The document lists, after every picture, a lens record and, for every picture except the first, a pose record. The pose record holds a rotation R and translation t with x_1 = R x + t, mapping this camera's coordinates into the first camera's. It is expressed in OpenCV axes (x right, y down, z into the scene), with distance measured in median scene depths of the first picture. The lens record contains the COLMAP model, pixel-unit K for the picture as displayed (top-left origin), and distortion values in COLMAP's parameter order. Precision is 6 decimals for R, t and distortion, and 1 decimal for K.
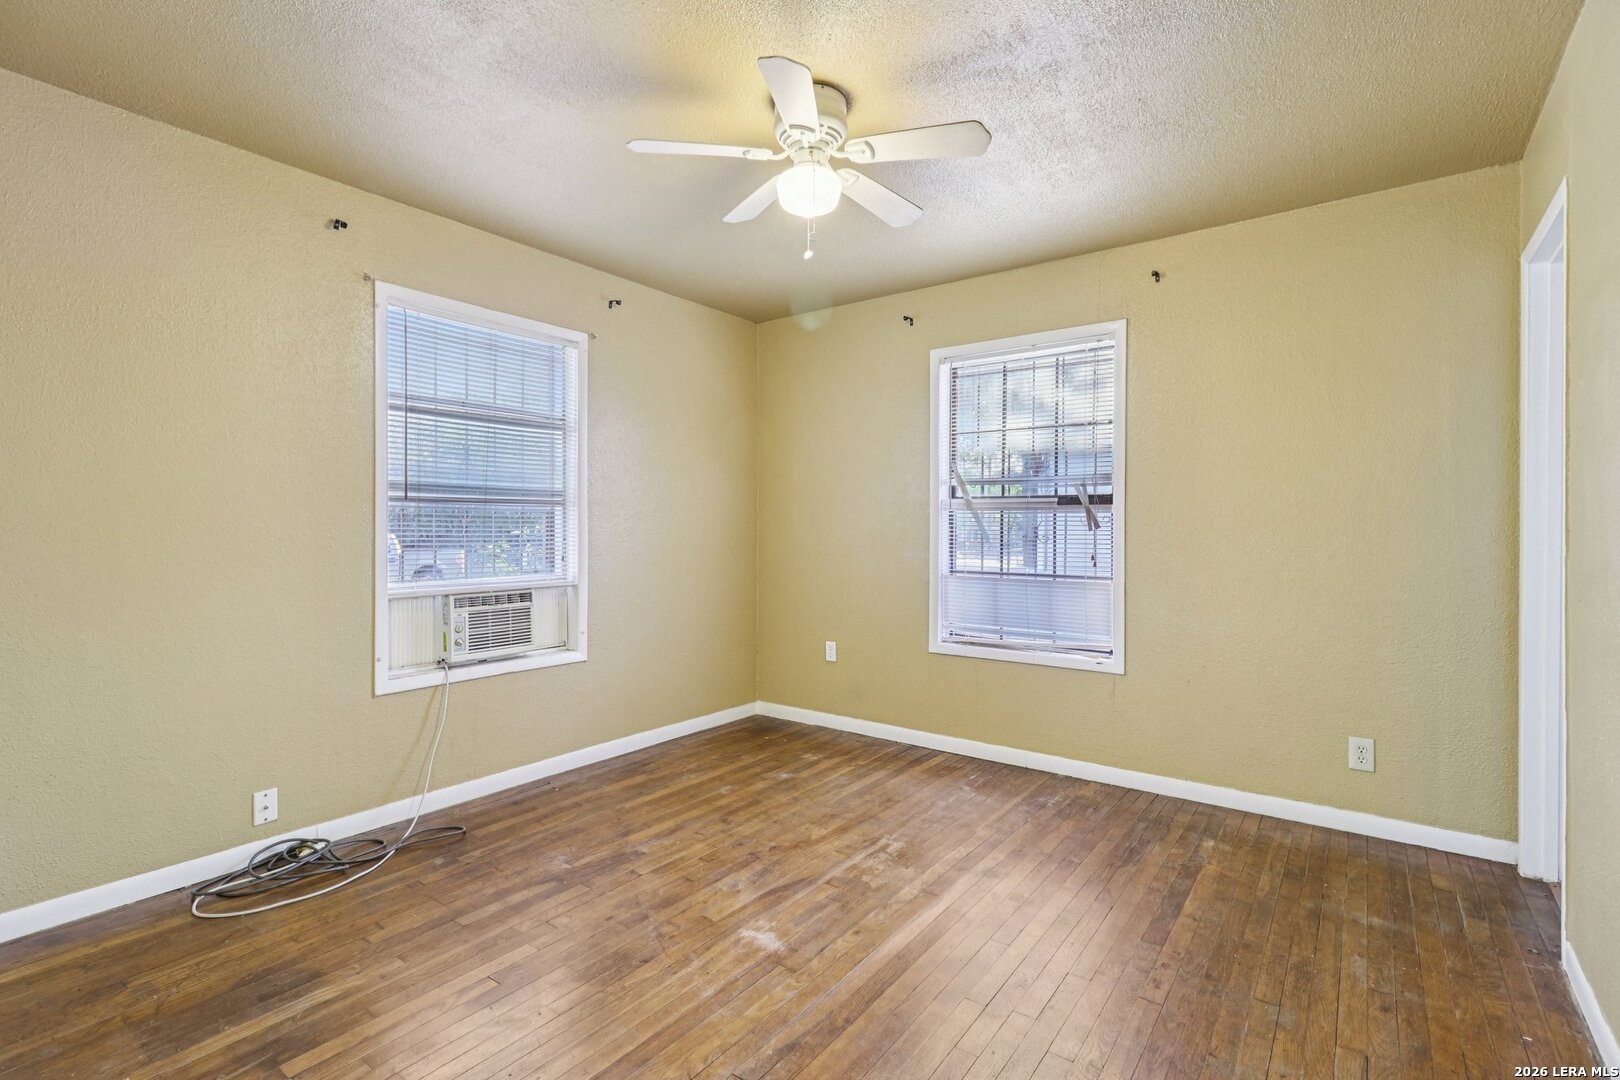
lens RADIAL K [[756.3, 0, 800.6], [0, 756.3, 537.4], [0, 0, 1]] dist [0.006842, -0.001903]
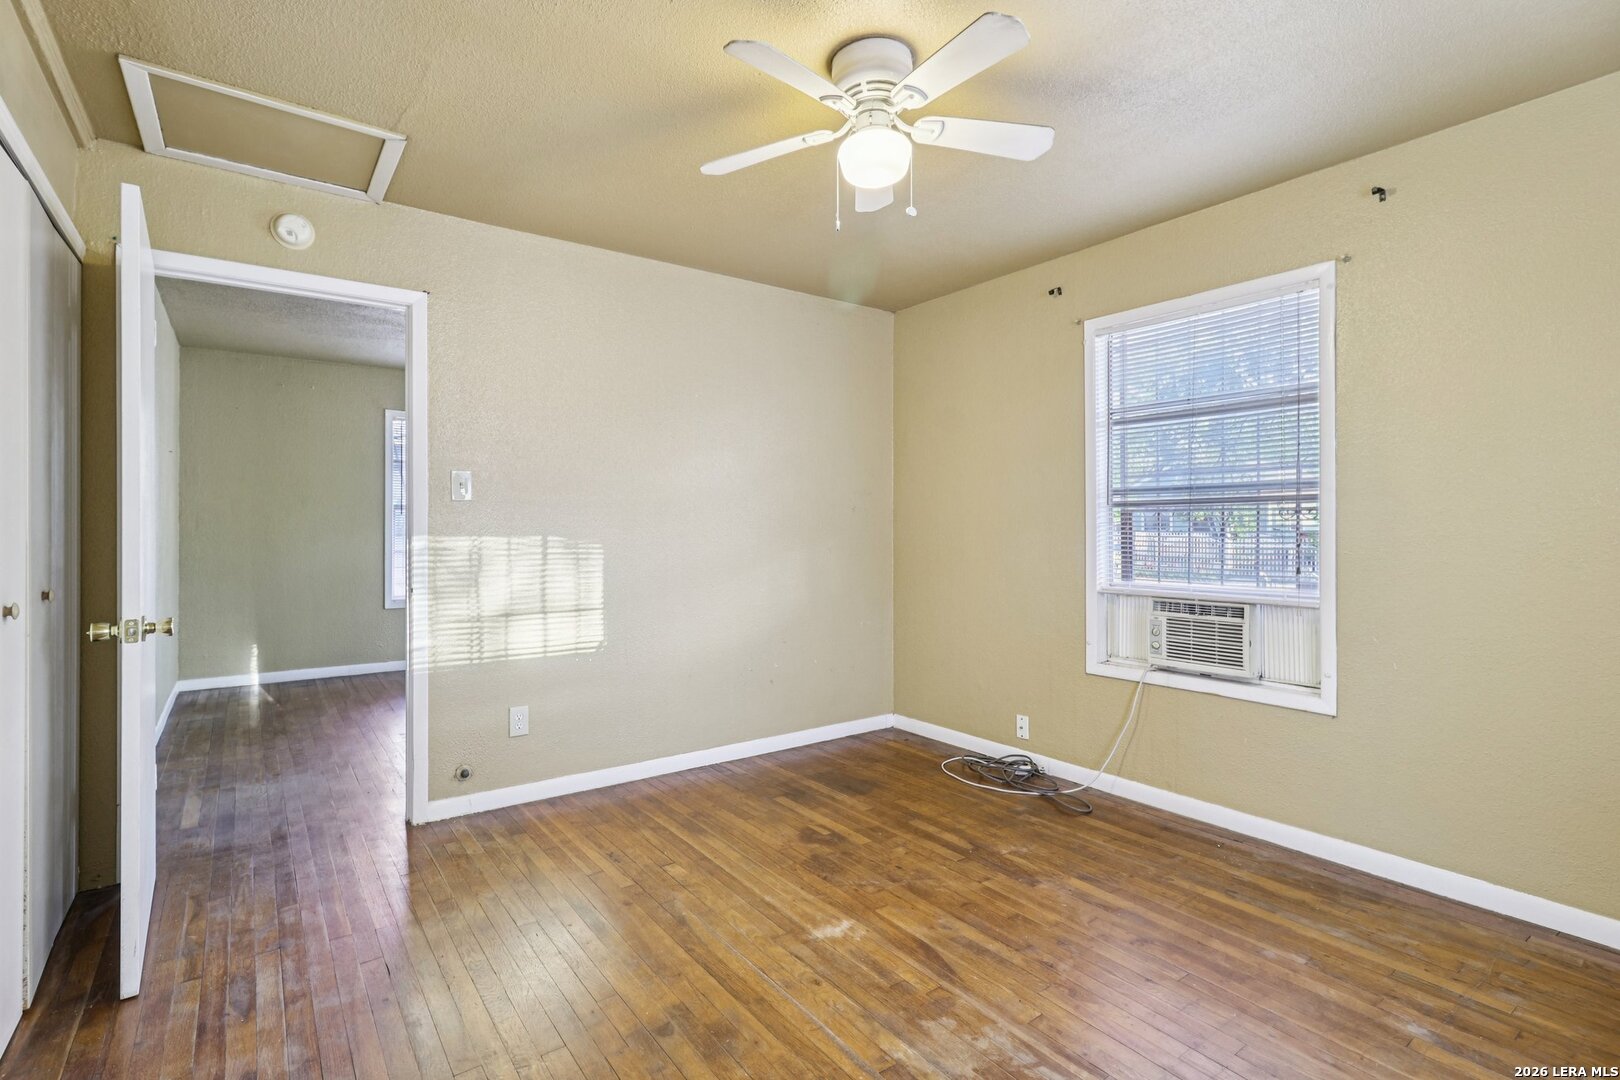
lens RADIAL K [[756.3, 0, 800.2], [0, 756.3, 530.8], [0, 0, 1]] dist [0.006842, -0.001903]
pose [[-0.292626, 0.003460, -0.956221, 0.798629], [-0.008413, 0.999945, 0.006193, -0.018073], [0.956190, 0.009857, -0.292581, 1.052836]]
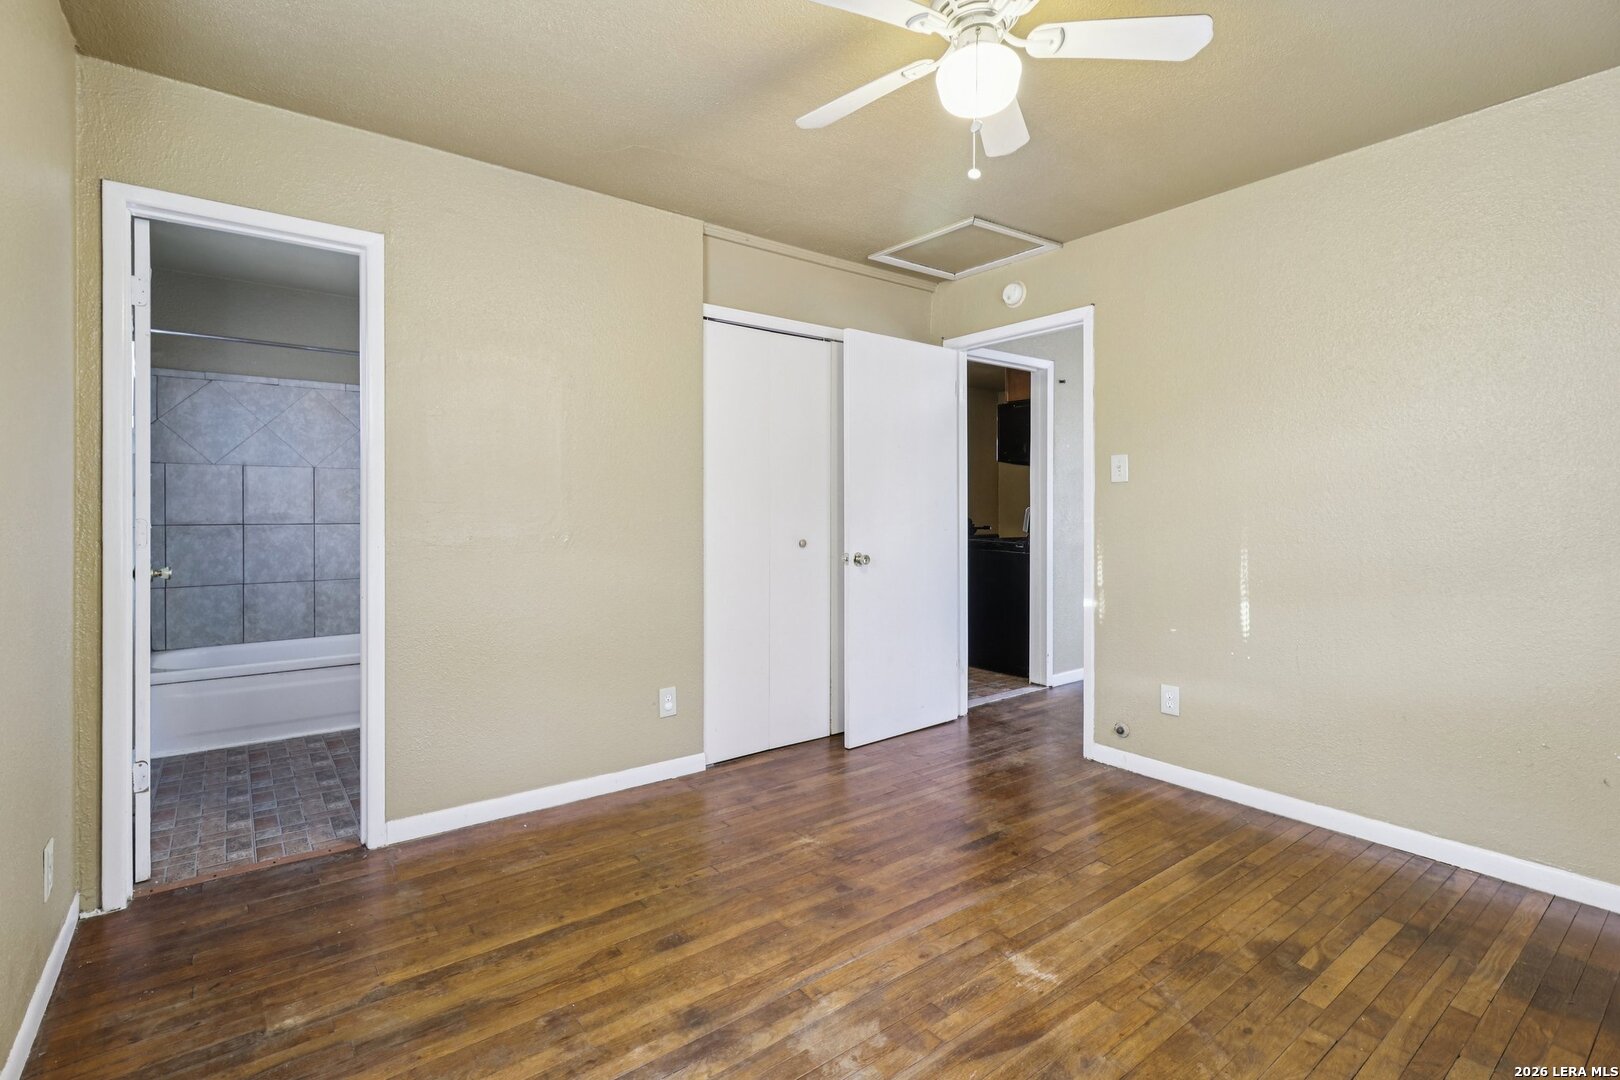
lens RADIAL K [[756.3, 0, 813.0], [0, 756.3, 523.3], [0, 0, 1]] dist [0.006842, -0.001903]
pose [[-0.967476, -0.008275, 0.252829, -0.019646], [-0.002079, 0.999691, 0.024761, -0.013998], [-0.252955, 0.023430, -0.967194, 1.610802]]
